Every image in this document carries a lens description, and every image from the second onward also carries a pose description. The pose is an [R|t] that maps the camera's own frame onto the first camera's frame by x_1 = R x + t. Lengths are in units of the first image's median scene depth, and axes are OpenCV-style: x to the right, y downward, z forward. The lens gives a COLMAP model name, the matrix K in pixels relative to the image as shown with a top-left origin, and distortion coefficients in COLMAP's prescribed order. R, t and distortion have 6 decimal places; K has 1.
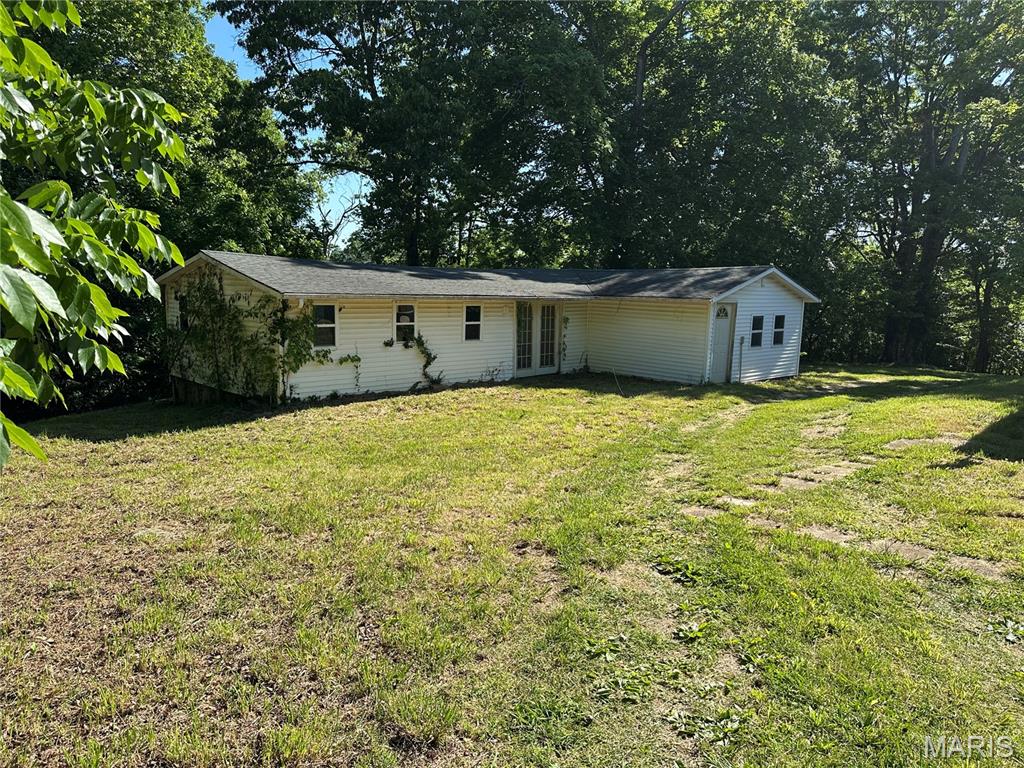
lens RADIAL K [[724.0, 0, 512.0], [0, 724.0, 383.8], [0, 0, 1]] dist [0.032726, -0.061264]
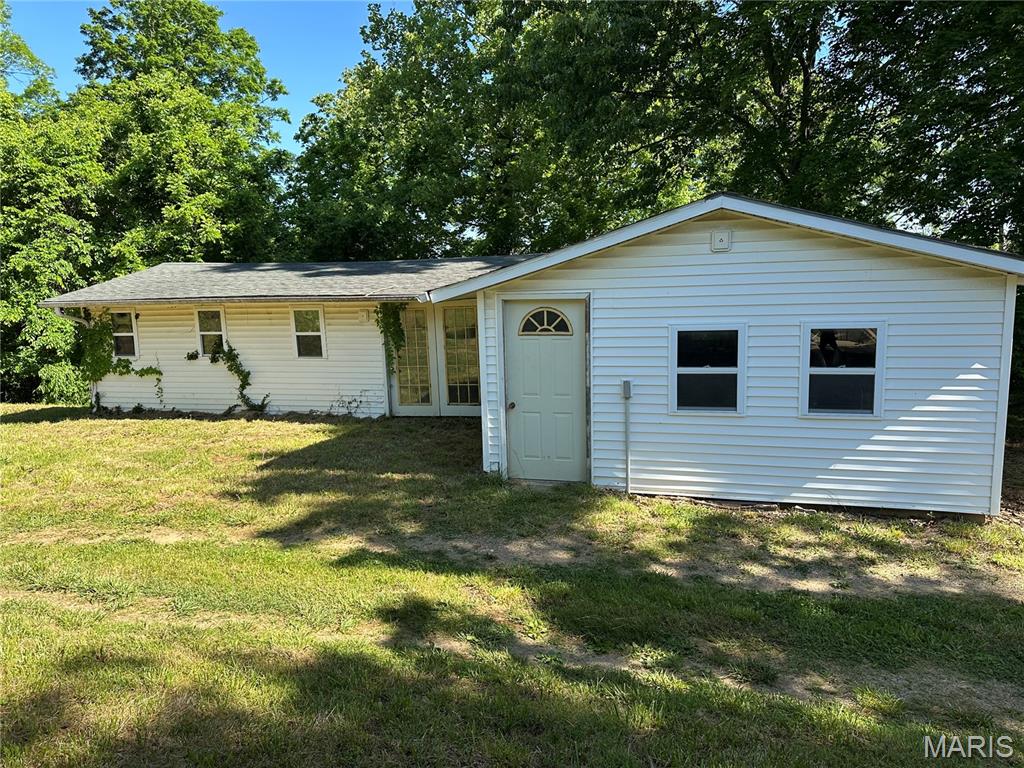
lens RADIAL K [[724.0, 0, 512.2], [0, 724.0, 385.9], [0, 0, 1]] dist [0.032726, -0.061264]
pose [[0.509100, 0.082148, -0.856778, 0.742649], [-0.079368, 0.995674, 0.048305, -0.089956], [0.857040, 0.043409, 0.513417, 0.866090]]
